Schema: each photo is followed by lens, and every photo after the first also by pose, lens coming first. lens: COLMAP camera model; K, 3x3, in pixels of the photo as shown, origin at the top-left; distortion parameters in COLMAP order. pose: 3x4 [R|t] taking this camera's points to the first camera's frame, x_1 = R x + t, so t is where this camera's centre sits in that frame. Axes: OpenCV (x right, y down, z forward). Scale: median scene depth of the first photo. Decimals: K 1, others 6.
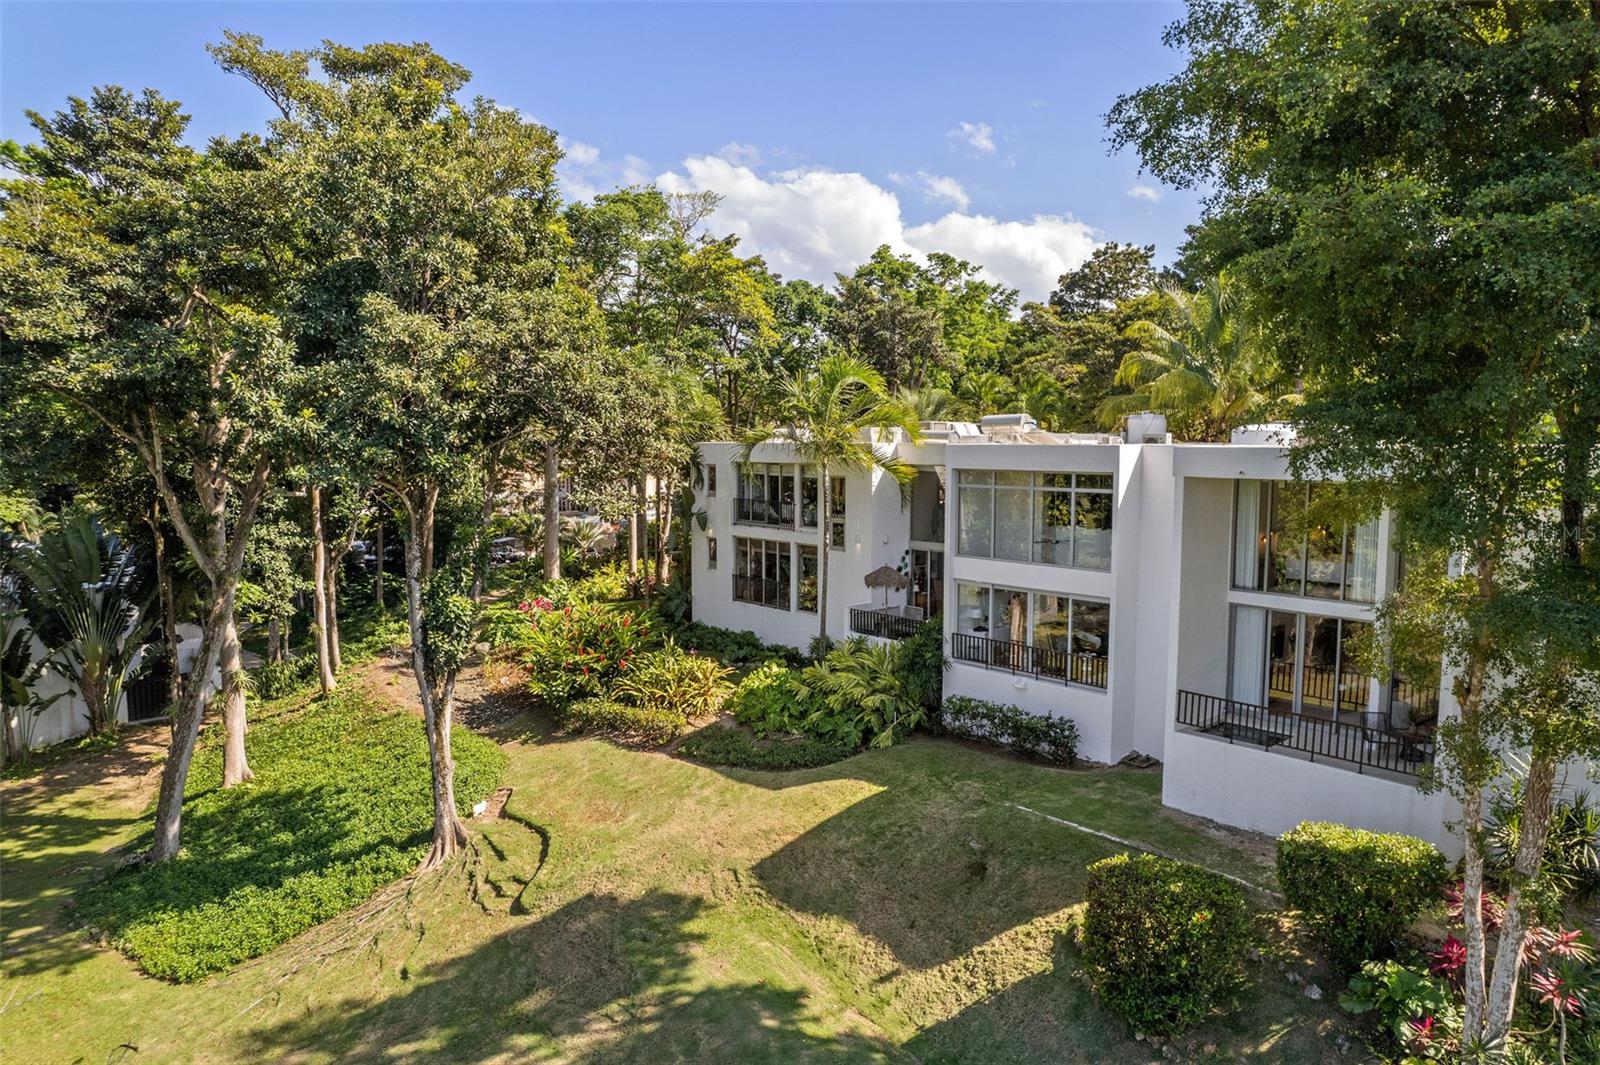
lens RADIAL K [[1023.8, 0, 789.5], [0, 1023.8, 539.9], [0, 0, 1]] dist [-0.062580, 0.045827]
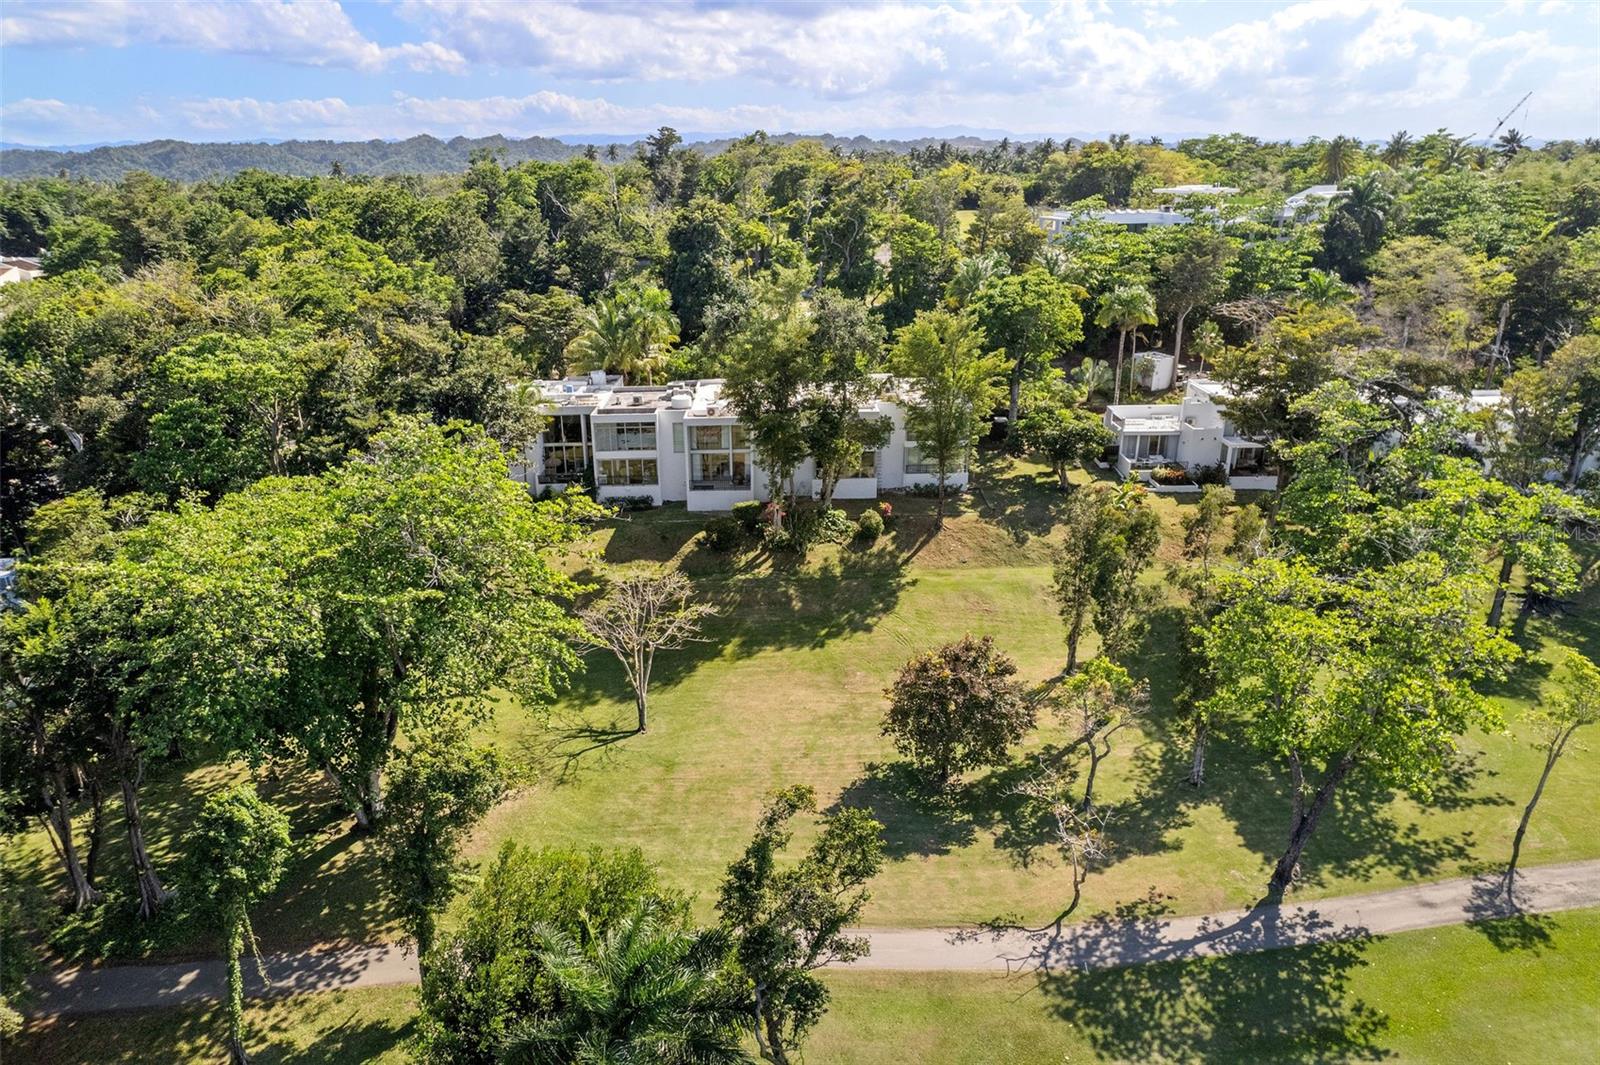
lens RADIAL K [[1023.8, 0, 802.6], [0, 1023.8, 530.6], [0, 0, 1]] dist [-0.062580, 0.045827]
pose [[0.626212, -0.263653, 0.733720, -2.031899], [0.085322, 0.958608, 0.271643, -0.621857], [-0.774970, -0.107504, 0.622788, -1.599209]]
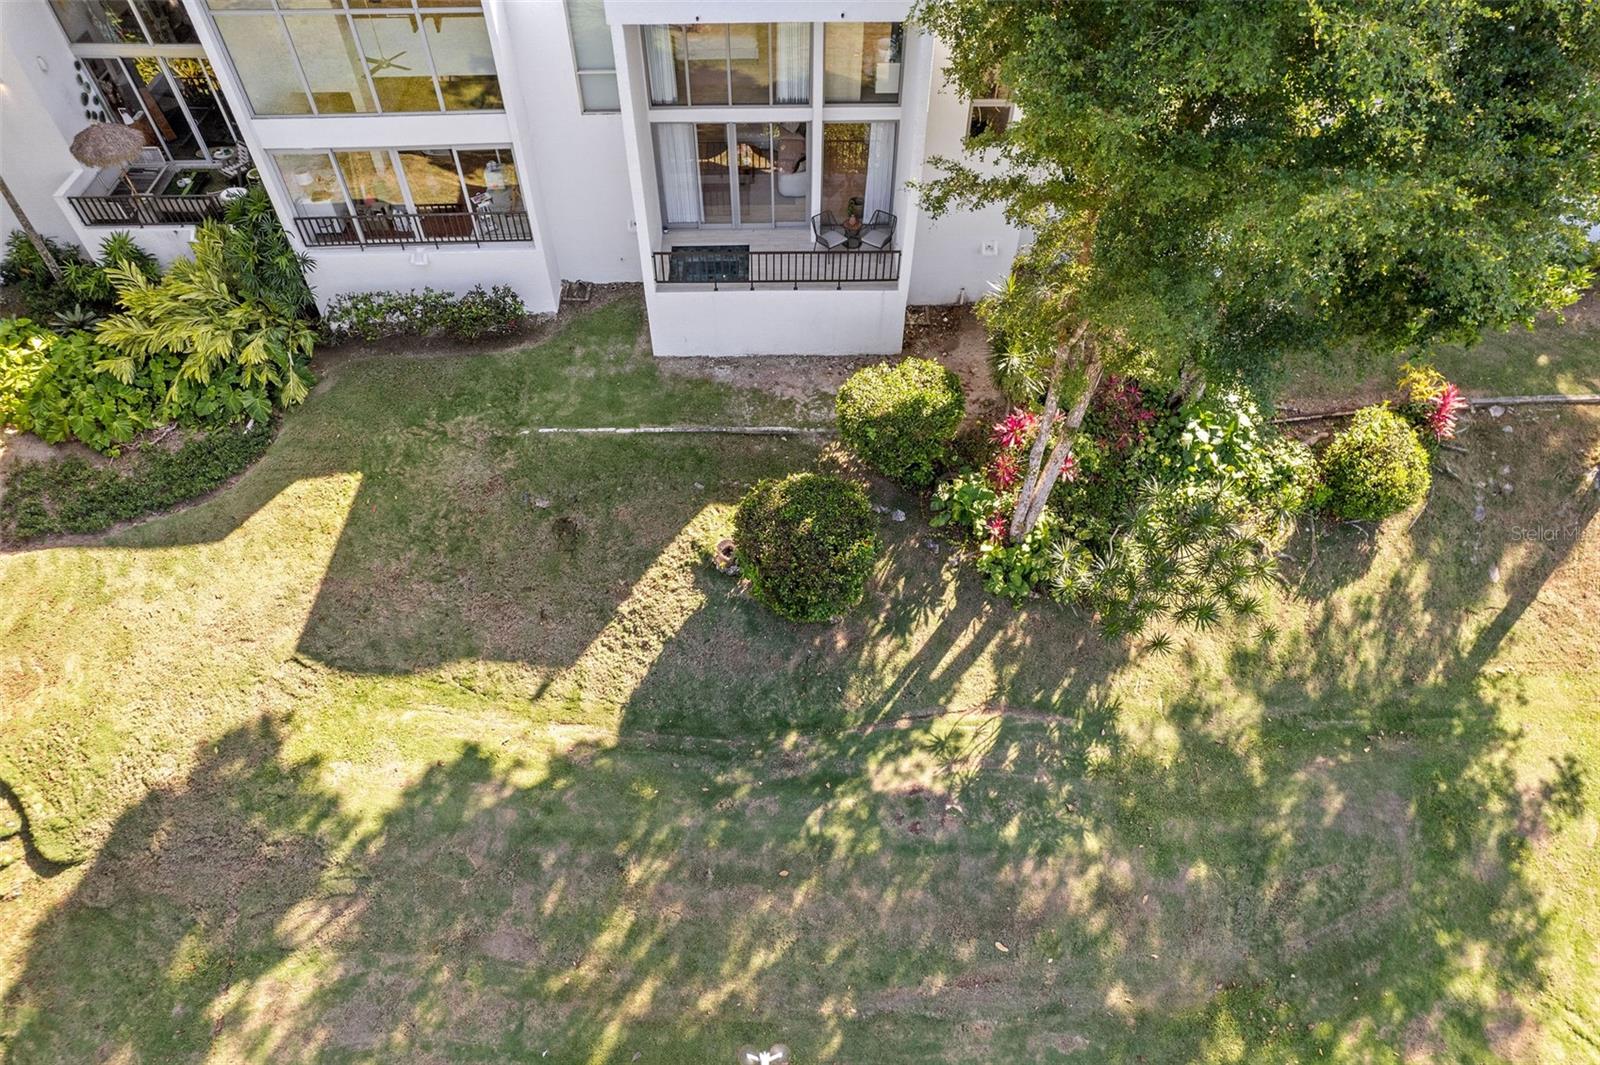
lens RADIAL K [[1023.8, 0, 800.1], [0, 1023.8, 539.6], [0, 0, 1]] dist [-0.062580, 0.045827]
pose [[0.623292, -0.599488, 0.502117, -0.149378], [0.070578, 0.682607, 0.727369, -0.317438], [-0.778798, -0.417925, 0.467774, 0.311235]]
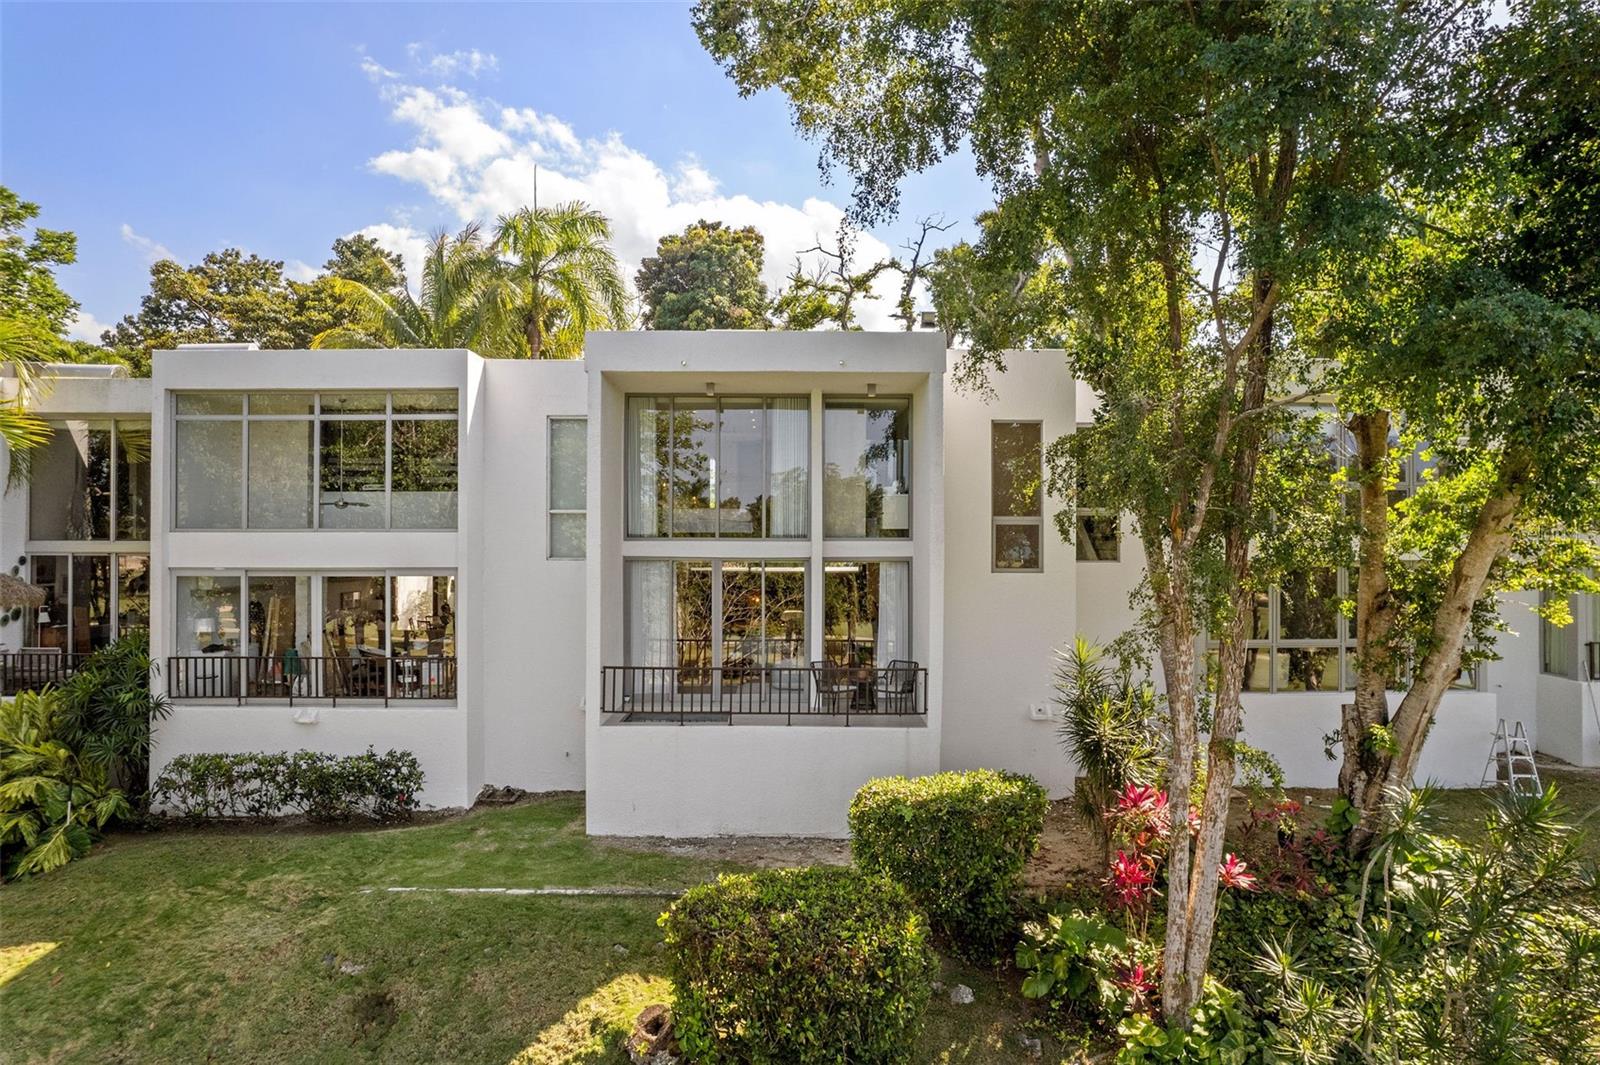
lens RADIAL K [[1023.8, 0, 800.3], [0, 1023.8, 537.7], [0, 0, 1]] dist [-0.062580, 0.045827]
pose [[0.630340, 0.008469, 0.776273, -0.084231], [0.069641, 0.995292, -0.067407, 0.104832], [-0.773189, 0.096549, 0.626783, 0.389495]]
